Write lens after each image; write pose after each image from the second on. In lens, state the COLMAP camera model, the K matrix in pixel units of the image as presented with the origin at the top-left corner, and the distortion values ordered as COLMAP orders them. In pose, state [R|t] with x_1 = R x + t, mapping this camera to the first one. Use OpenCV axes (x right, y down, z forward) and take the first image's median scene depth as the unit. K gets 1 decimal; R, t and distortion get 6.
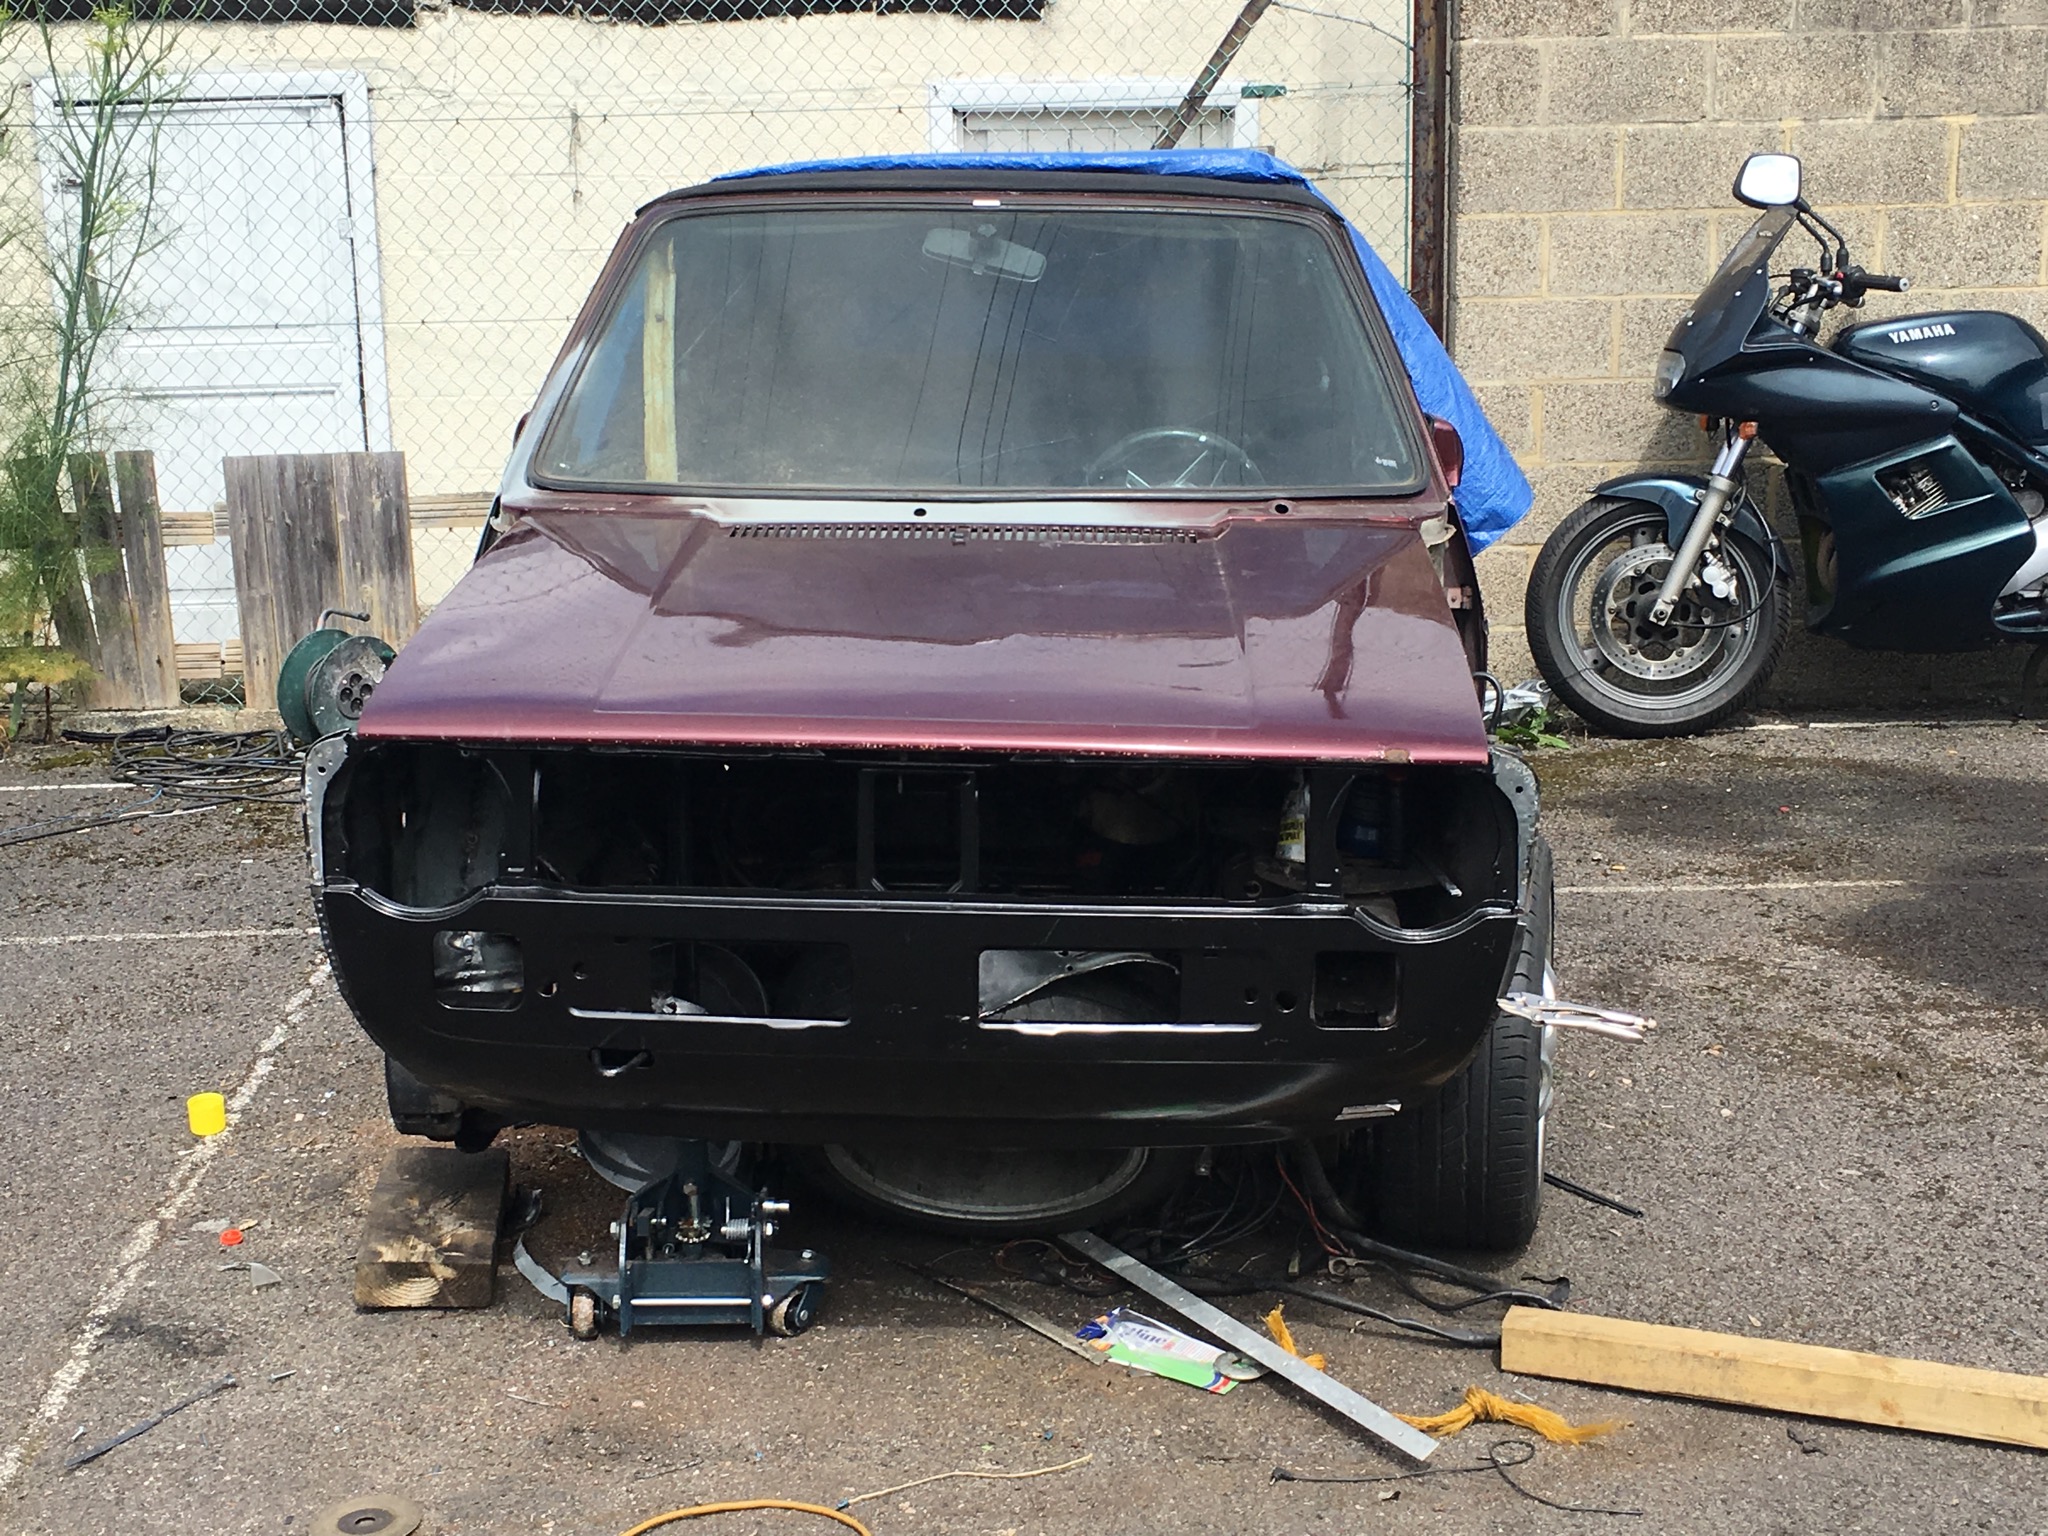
lens RADIAL K [[2934.4, 0, 1027.2], [0, 2934.4, 700.9], [0, 0, 1]] dist [0.077217, 0.034960]
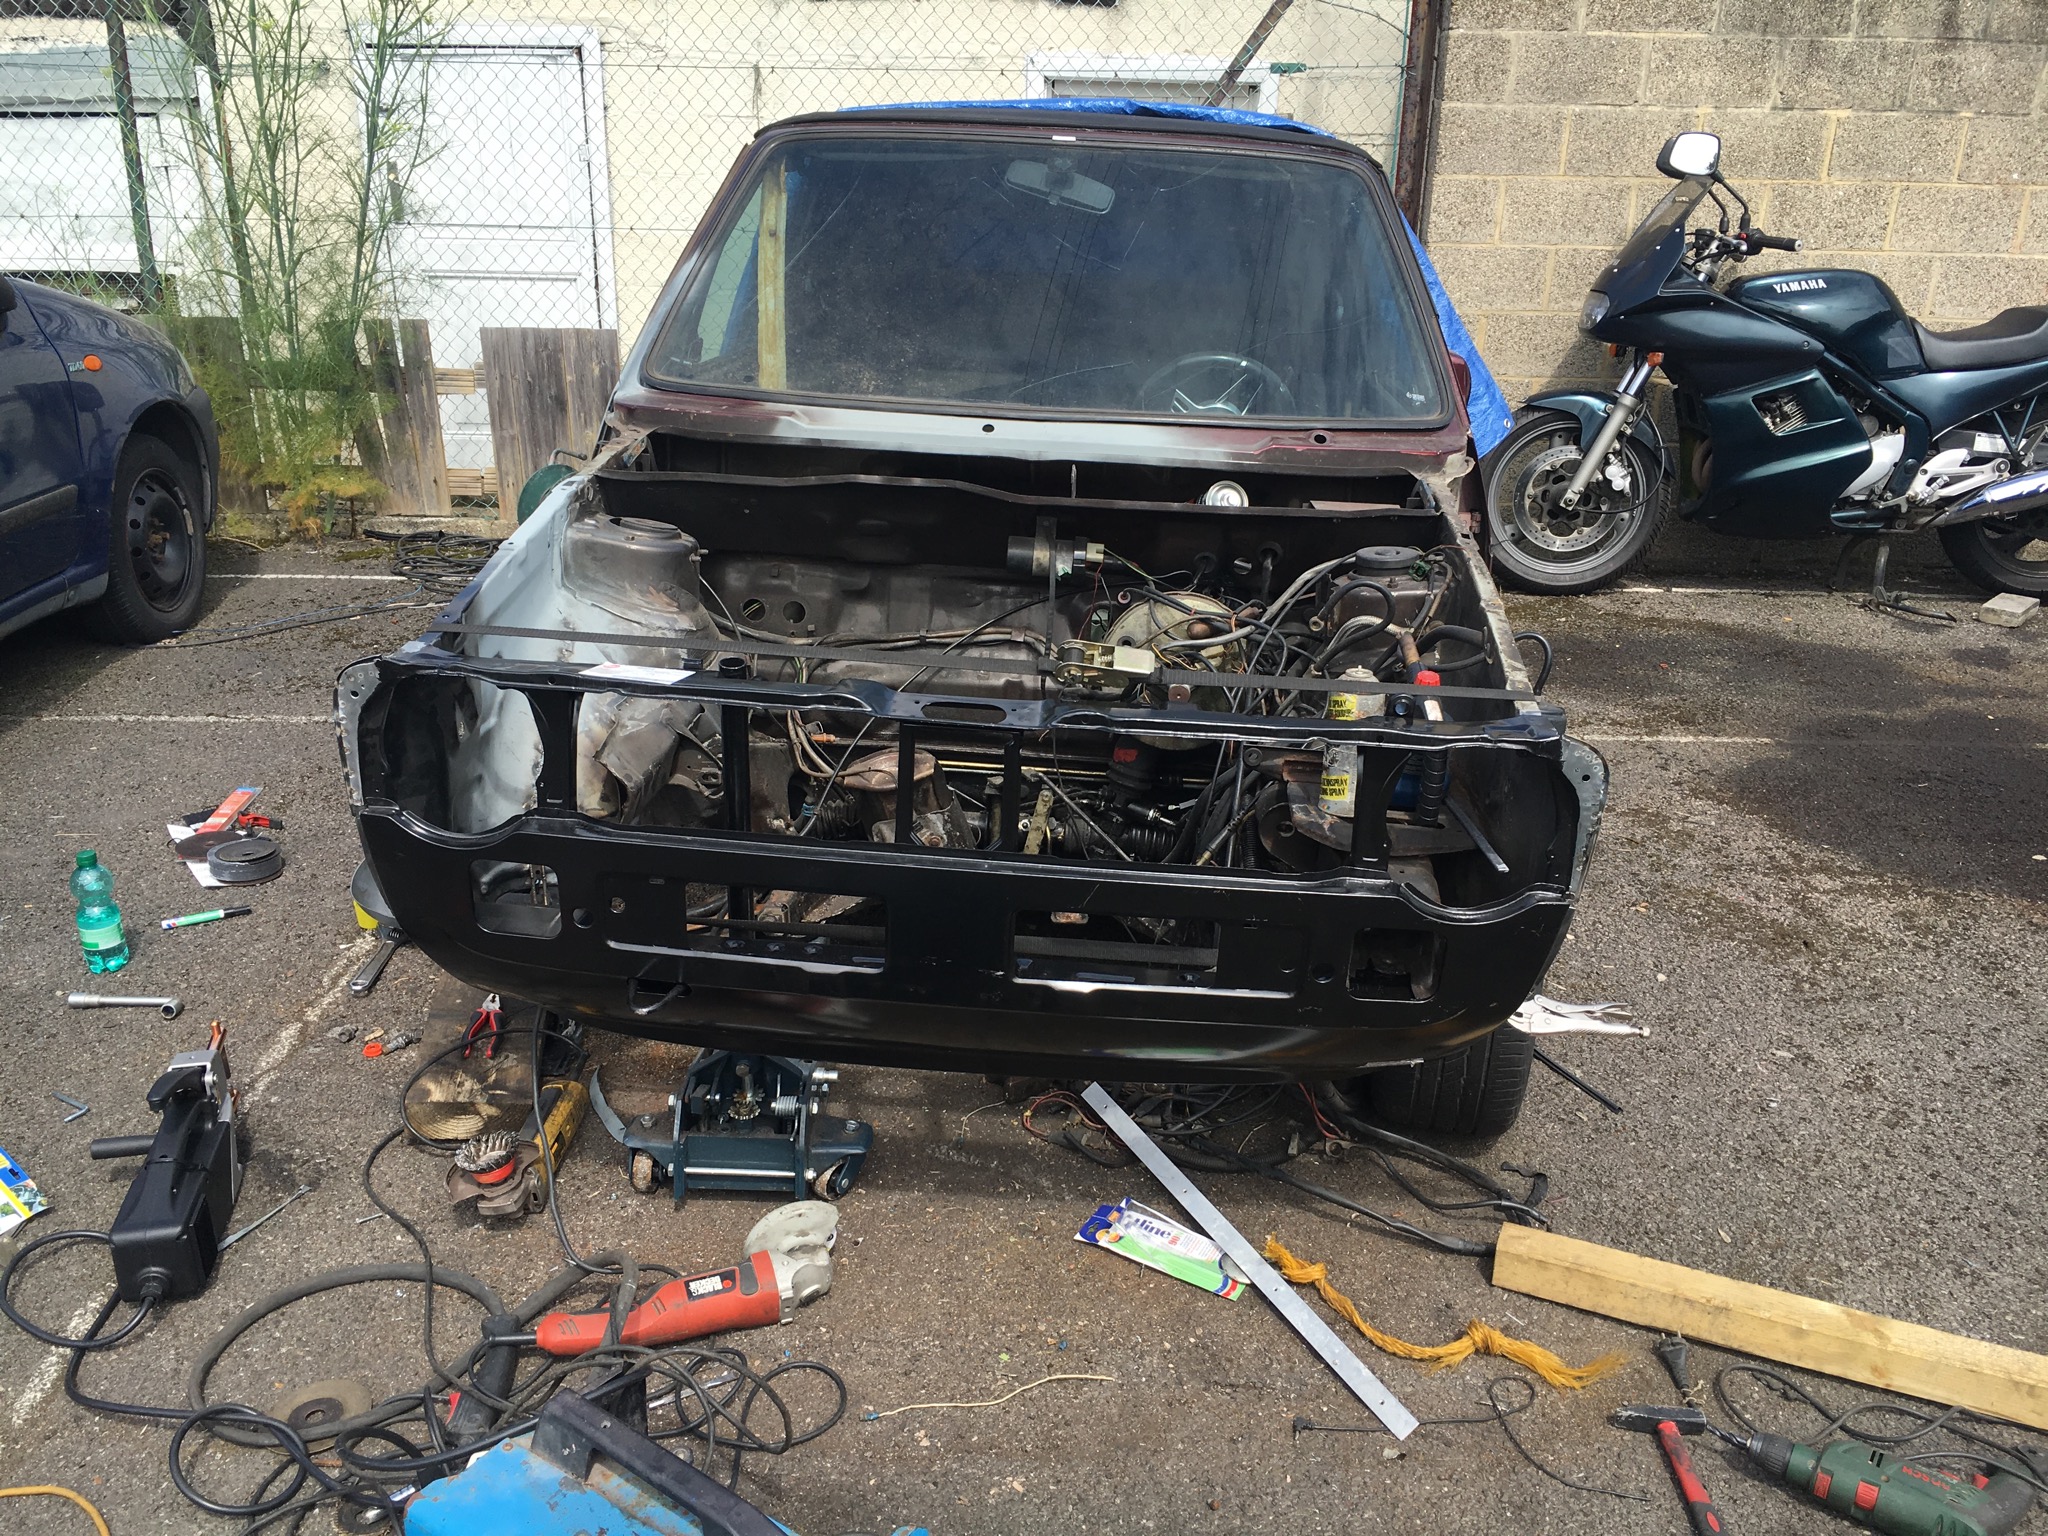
lens RADIAL K [[1781.3, 0, 1016.4], [0, 1781.3, 760.7], [0, 0, 1]] dist [0.093581, -0.126191]
pose [[0.998401, 0.049982, -0.026392, -0.001579], [-0.045413, 0.987352, 0.151902, -0.028952], [0.033651, -0.150461, 0.988043, 0.215341]]
